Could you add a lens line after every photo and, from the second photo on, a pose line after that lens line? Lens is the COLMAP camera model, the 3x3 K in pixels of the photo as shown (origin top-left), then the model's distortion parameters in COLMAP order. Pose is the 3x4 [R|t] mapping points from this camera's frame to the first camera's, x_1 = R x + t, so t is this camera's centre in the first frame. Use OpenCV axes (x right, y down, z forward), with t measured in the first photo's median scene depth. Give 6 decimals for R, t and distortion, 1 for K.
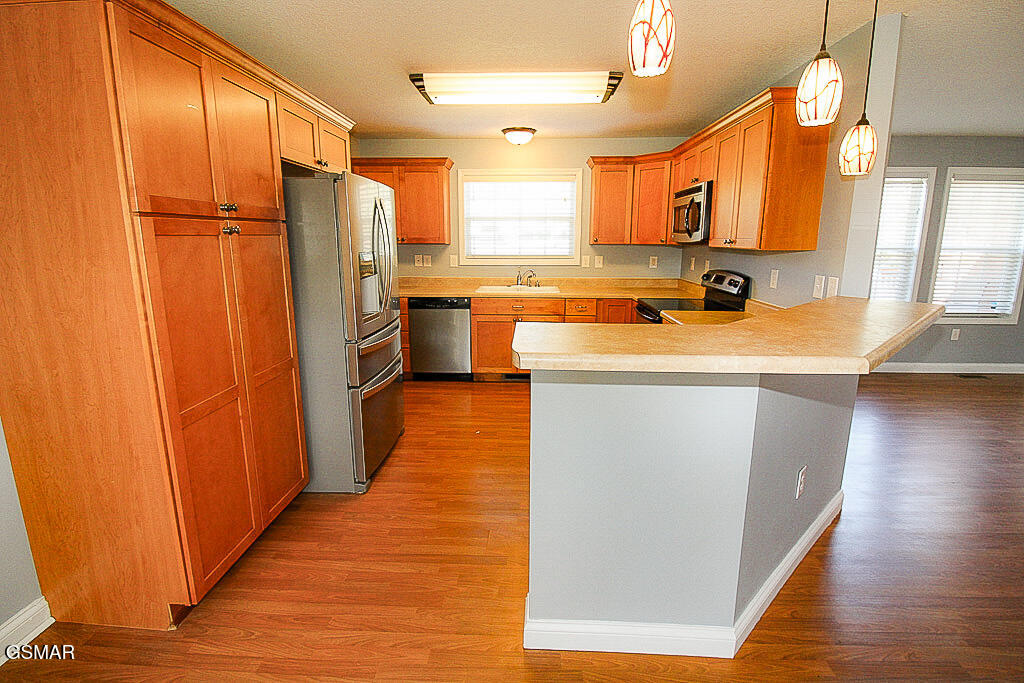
lens RADIAL K [[474.4, 0, 511.7], [0, 474.4, 329.8], [0, 0, 1]] dist [0.004186, -0.016033]
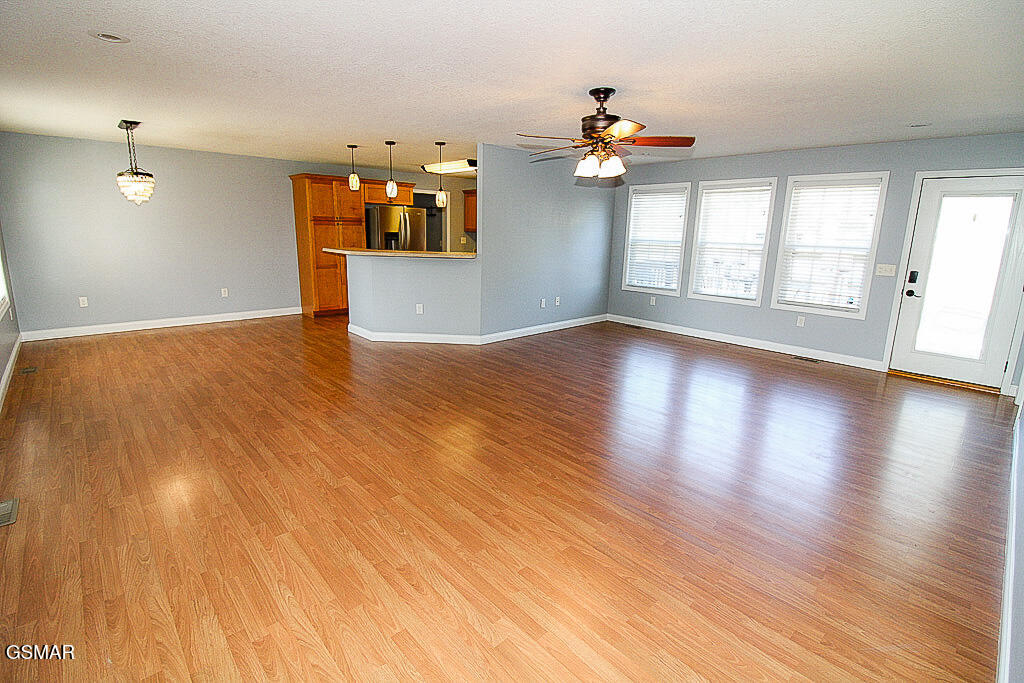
lens RADIAL K [[474.4, 0, 511.7], [0, 474.4, 329.8], [0, 0, 1]] dist [0.004186, -0.016033]
pose [[0.722373, 0.153360, -0.674284, 1.289840], [-0.157812, 0.985927, 0.055174, 0.081505], [0.673256, 0.066554, 0.736409, -0.334776]]
